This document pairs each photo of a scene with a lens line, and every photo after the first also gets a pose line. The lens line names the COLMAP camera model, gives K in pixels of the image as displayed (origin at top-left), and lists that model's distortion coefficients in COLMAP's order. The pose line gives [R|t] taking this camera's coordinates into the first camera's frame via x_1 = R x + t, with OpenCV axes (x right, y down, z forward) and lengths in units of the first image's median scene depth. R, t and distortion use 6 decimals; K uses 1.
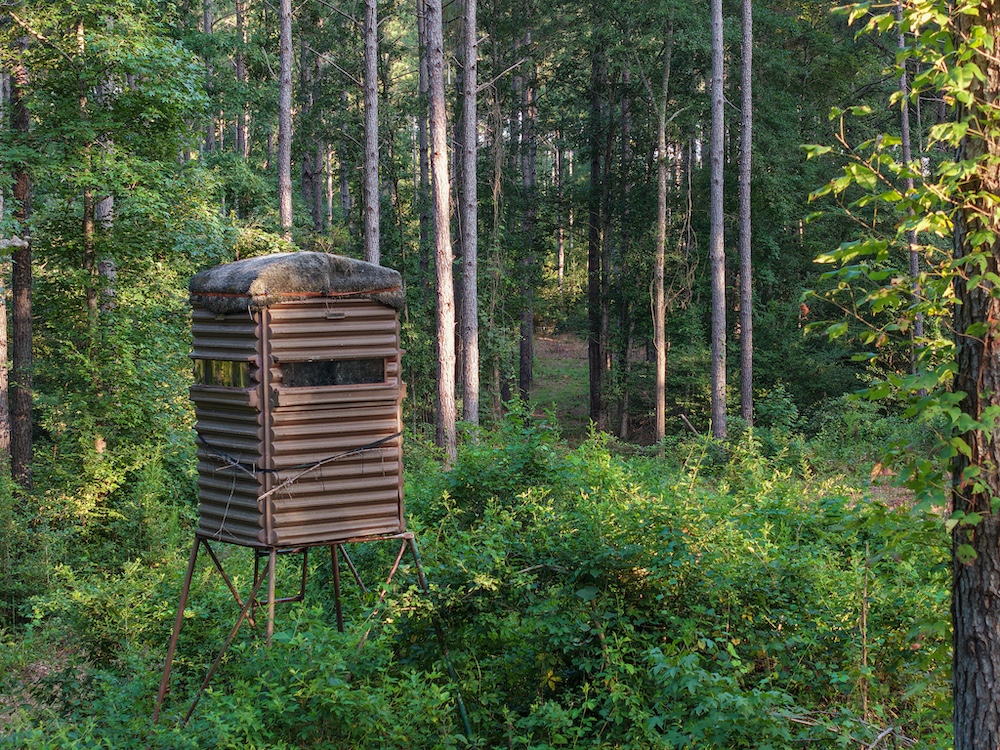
lens RADIAL K [[2179.6, 0, 500.7], [0, 2179.6, 375.2], [0, 0, 1]] dist [-0.190671, 0.000000]
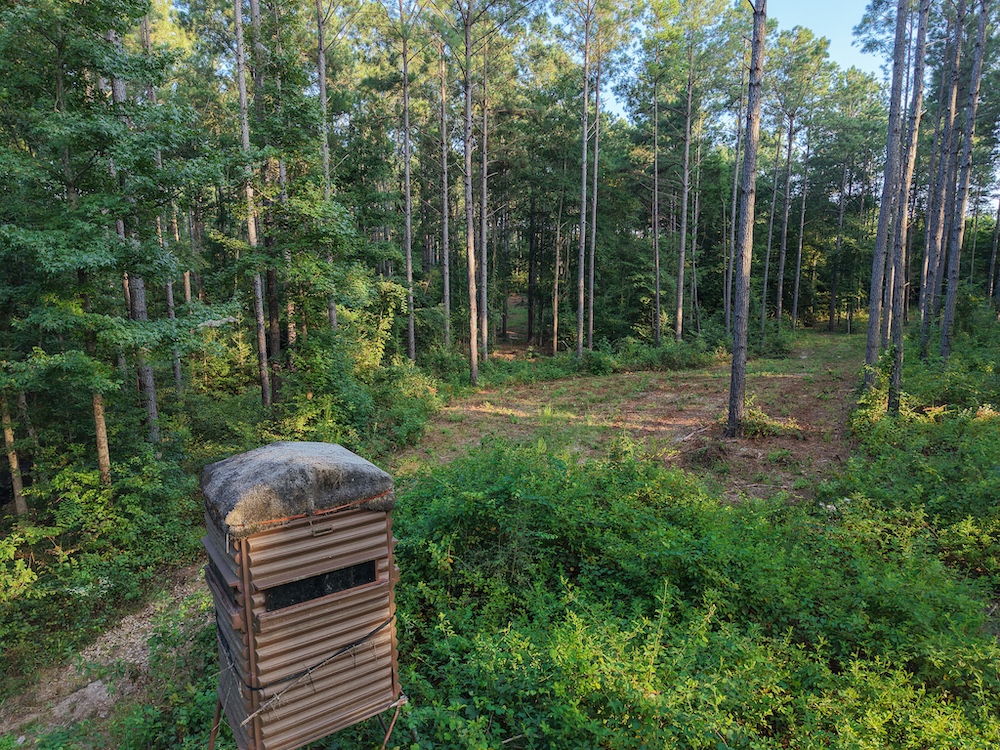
lens RADIAL K [[685.5, 0, 486.2], [0, 685.5, 386.8], [0, 0, 1]] dist [0.049387, -0.027968]
pose [[0.999875, 0.007005, -0.014172, 0.001462], [-0.005162, 0.992005, 0.126096, -0.038333], [0.014942, -0.126007, 0.991917, 0.193988]]
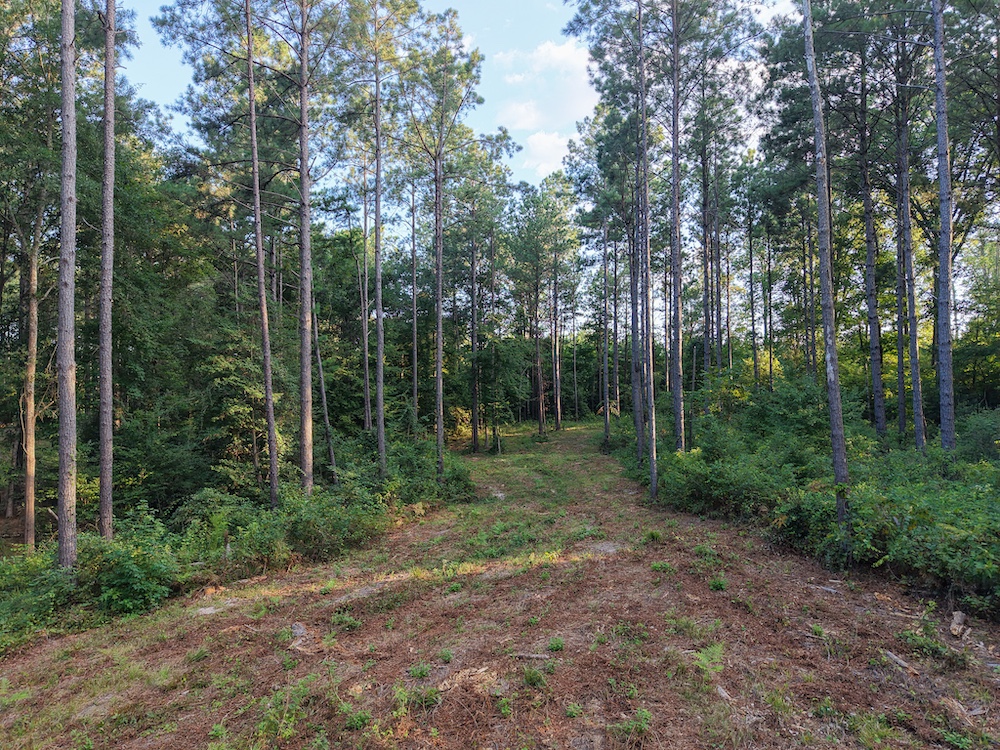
lens RADIAL K [[685.5, 0, 500.7], [0, 685.5, 377.8], [0, 0, 1]] dist [0.049387, -0.027968]
pose [[0.825322, 0.014017, 0.564489, 0.085711], [0.028455, 0.997389, -0.066371, -0.024641], [-0.563945, 0.070840, 0.822768, 0.657172]]
